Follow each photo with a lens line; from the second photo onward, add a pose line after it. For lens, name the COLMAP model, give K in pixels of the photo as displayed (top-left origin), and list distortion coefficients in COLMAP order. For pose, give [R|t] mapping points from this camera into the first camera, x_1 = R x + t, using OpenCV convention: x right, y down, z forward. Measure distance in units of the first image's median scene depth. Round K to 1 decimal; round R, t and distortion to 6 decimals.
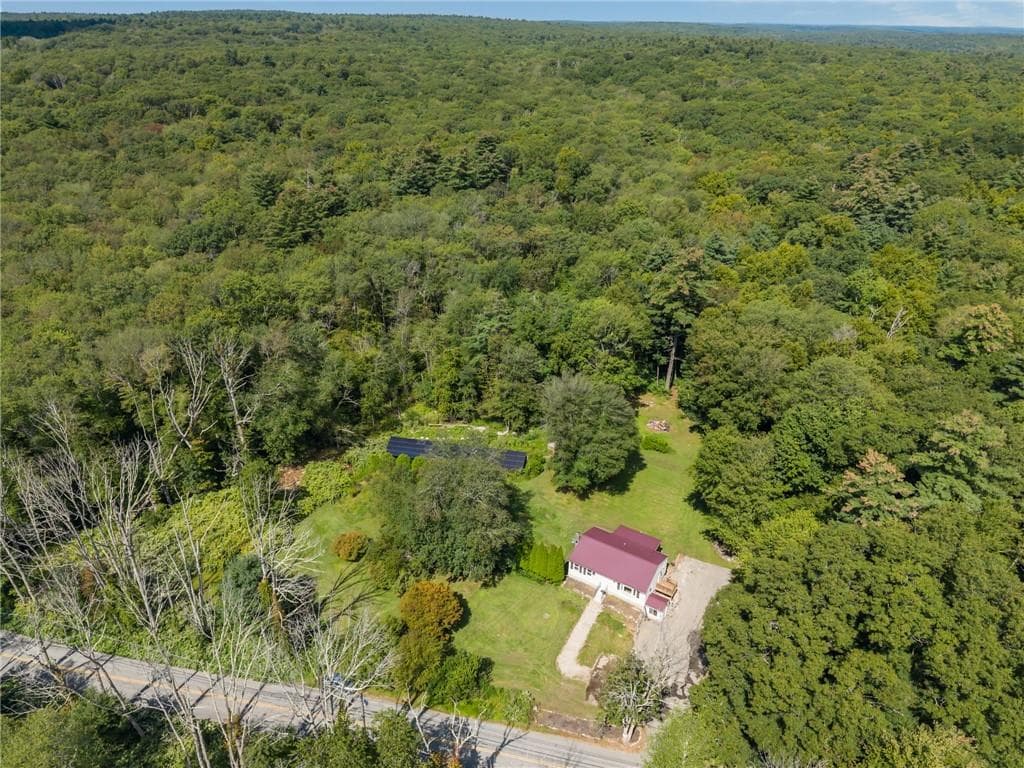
lens RADIAL K [[683.3, 0, 509.5], [0, 683.3, 381.4], [0, 0, 1]] dist [0.126844, -0.285186]
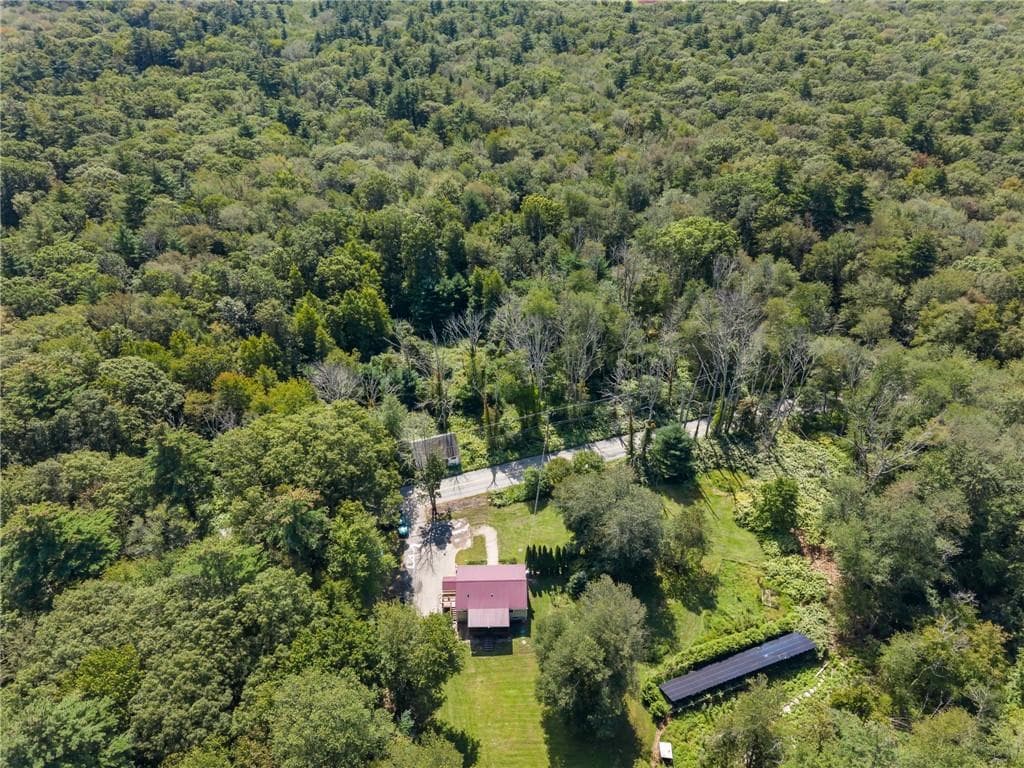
lens RADIAL K [[681.7, 0, 511.5], [0, 681.7, 385.6], [0, 0, 1]] dist [0.038651, -0.042039]
pose [[-0.831321, 0.326042, -0.450112, 0.410304], [-0.268829, 0.472938, 0.839083, -0.673067], [0.486452, 0.818551, -0.305514, 0.827647]]
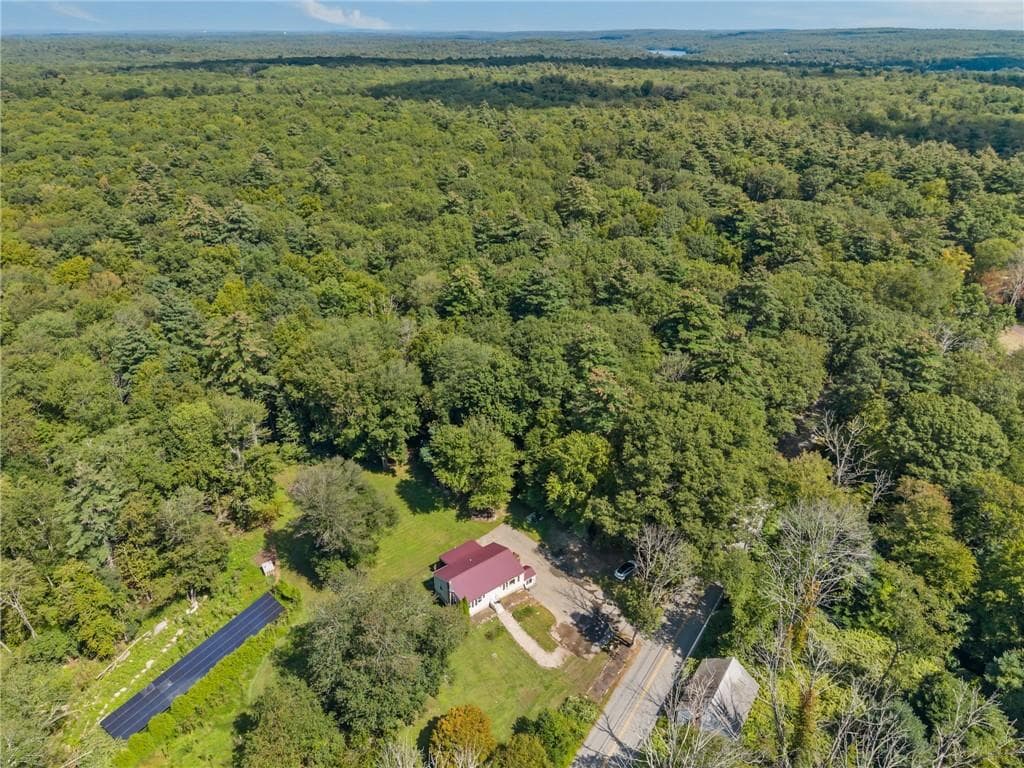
lens RADIAL K [[688.1, 0, 510.0], [0, 688.1, 381.6], [0, 0, 1]] dist [0.045272, -0.055350]
pose [[0.339808, -0.438237, 0.832153, -0.456005], [0.444186, 0.854686, 0.268721, -0.207188], [-0.828993, 0.278317, 0.485088, 0.261406]]
